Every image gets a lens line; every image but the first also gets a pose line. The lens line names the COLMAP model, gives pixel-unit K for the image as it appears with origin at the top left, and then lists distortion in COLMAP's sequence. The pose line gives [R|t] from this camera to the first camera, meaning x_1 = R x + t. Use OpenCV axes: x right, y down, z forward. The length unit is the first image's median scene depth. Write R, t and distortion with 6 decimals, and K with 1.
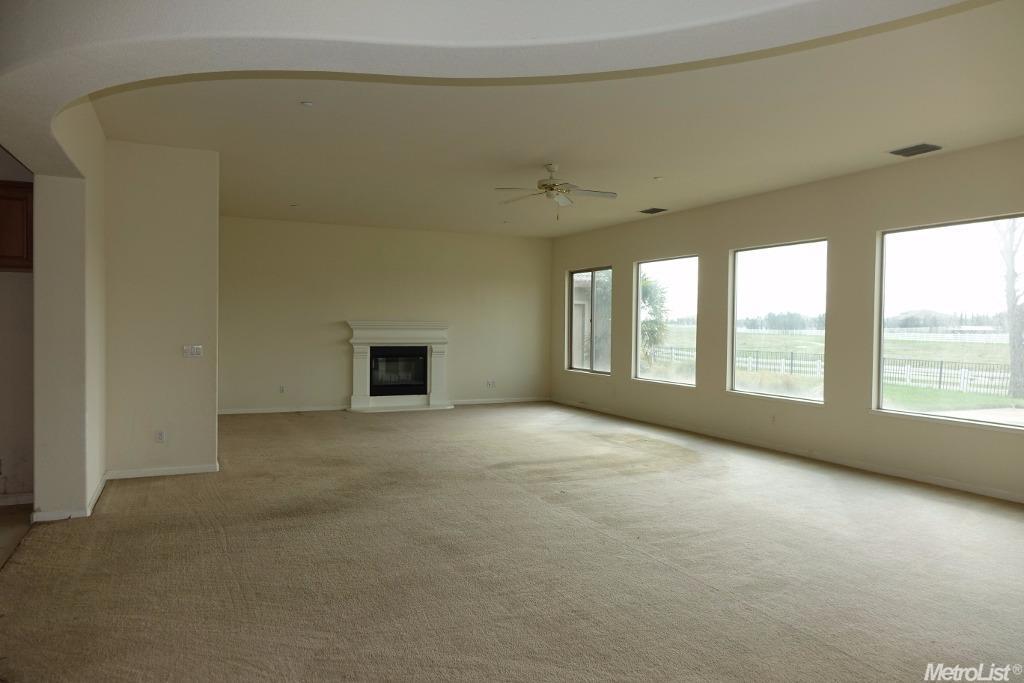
lens RADIAL K [[702.6, 0, 506.0], [0, 702.6, 340.4], [0, 0, 1]] dist [0.000959, 0.004273]
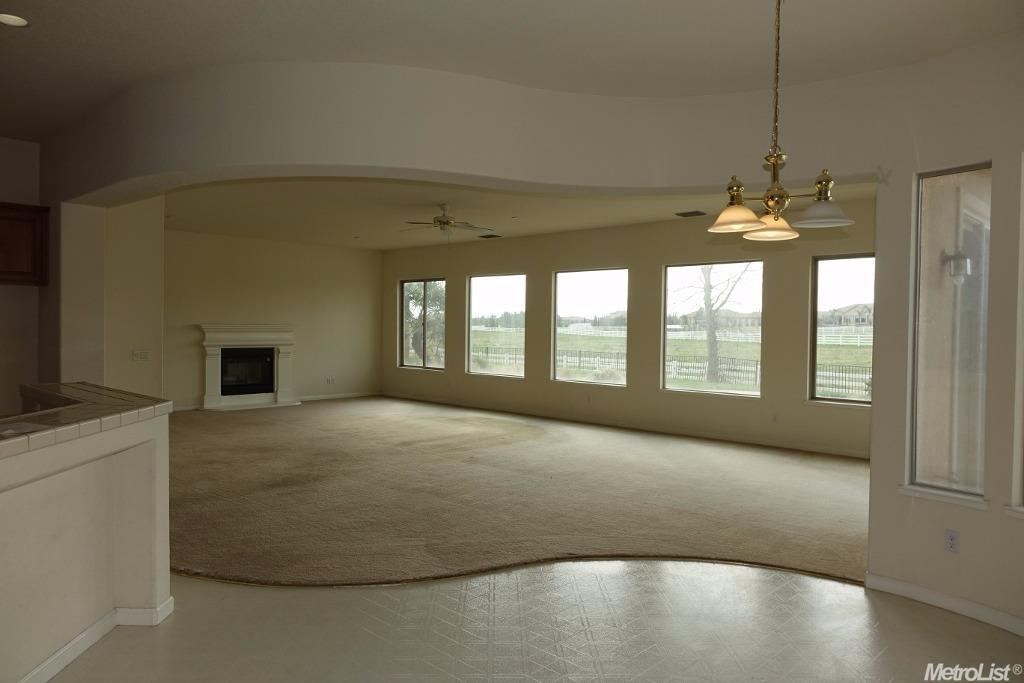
lens RADIAL K [[702.6, 0, 506.0], [0, 702.6, 340.4], [0, 0, 1]] dist [0.000959, 0.004273]
pose [[0.934449, -0.006779, 0.356033, -0.171878], [0.005743, 0.999976, 0.003967, -0.005224], [-0.356051, -0.001662, 0.934465, -0.138420]]
